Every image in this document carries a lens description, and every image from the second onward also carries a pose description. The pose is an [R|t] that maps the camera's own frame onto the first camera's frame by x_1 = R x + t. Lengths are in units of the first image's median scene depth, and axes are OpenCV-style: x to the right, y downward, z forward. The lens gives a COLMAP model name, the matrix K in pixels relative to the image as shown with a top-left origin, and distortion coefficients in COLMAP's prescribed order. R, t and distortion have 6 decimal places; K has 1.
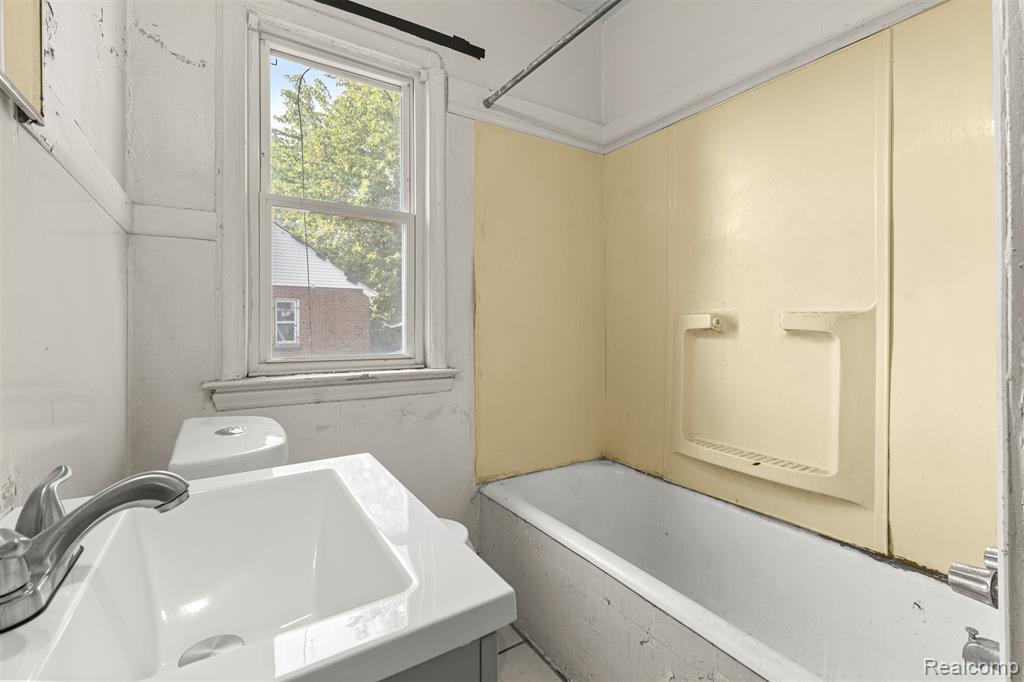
lens RADIAL K [[446.6, 0, 508.5], [0, 446.6, 320.9], [0, 0, 1]] dist [0.002749, 0.000344]
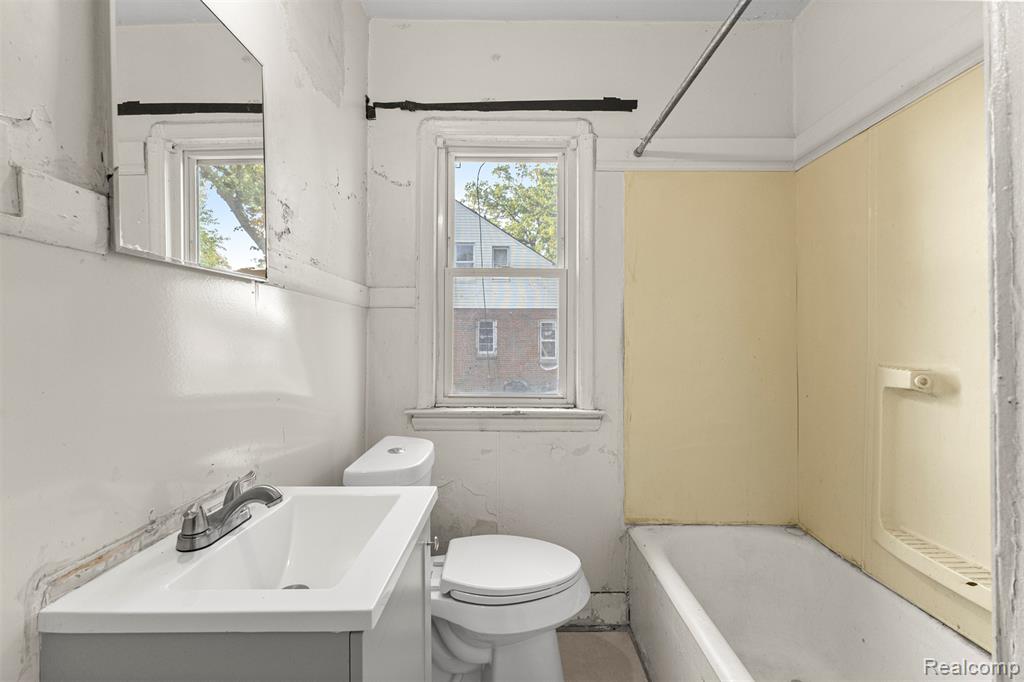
lens RADIAL K [[441.8, 0, 513.1], [0, 441.8, 334.2], [0, 0, 1]] dist [0.003145, 0.000164]
pose [[0.848978, -0.002579, -0.528422, 0.260809], [-0.000997, 0.999978, -0.006482, -0.069448], [0.528428, 0.006030, 0.848957, -0.007885]]
